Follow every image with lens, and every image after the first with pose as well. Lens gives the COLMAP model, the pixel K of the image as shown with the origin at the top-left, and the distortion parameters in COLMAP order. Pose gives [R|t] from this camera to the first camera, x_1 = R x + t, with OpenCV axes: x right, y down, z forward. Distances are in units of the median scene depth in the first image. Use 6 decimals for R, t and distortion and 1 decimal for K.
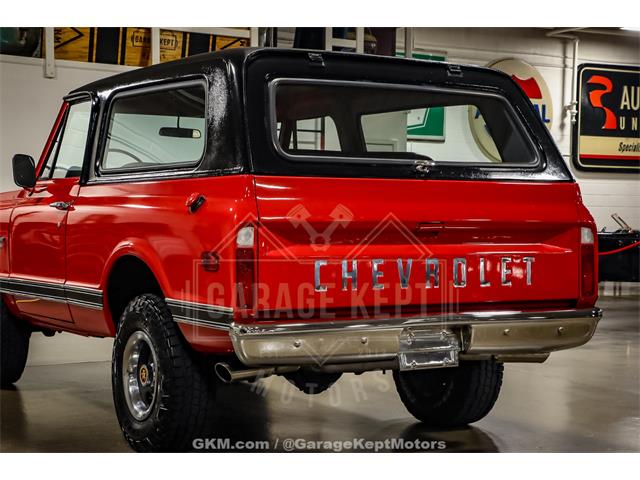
lens RADIAL K [[1187.5, 0, 320.0], [0, 1187.5, 240.0], [0, 0, 1]] dist [0.155676, 0.419338]
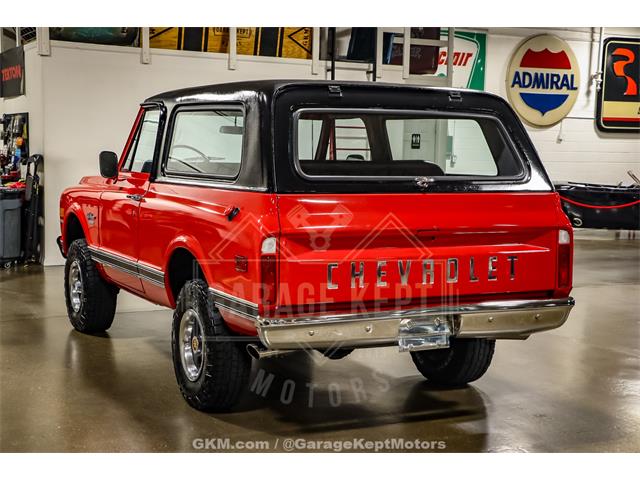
lens RADIAL K [[1005.9, 0, 320.0], [0, 1005.9, 240.0], [0, 0, 1]] dist [0.007583, 0.807518]
pose [[0.997399, 0.016207, -0.070235, 0.040046], [-0.011250, 0.997455, 0.070412, -0.053268], [0.071197, -0.069439, 0.995042, -0.012115]]
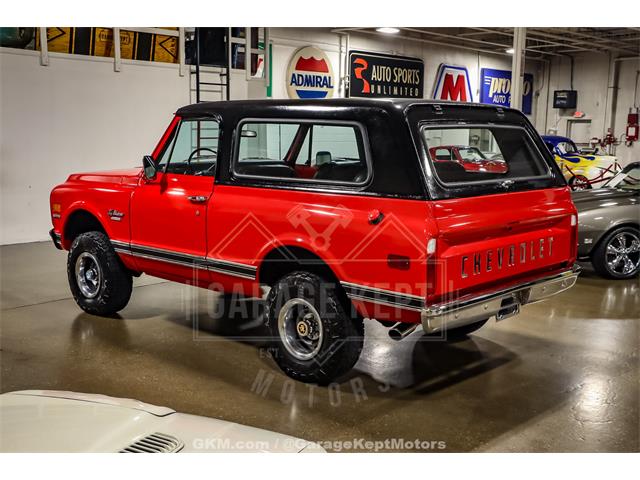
lens RADIAL K [[755.5, 0, 320.0], [0, 755.5, 240.0], [0, 0, 1]] dist [0.002292, 0.050069]
pose [[0.960178, -0.038636, 0.276703, -0.287097], [0.002339, 0.991469, 0.130321, -0.083519], [-0.279378, -0.124484, 0.952078, 0.116670]]
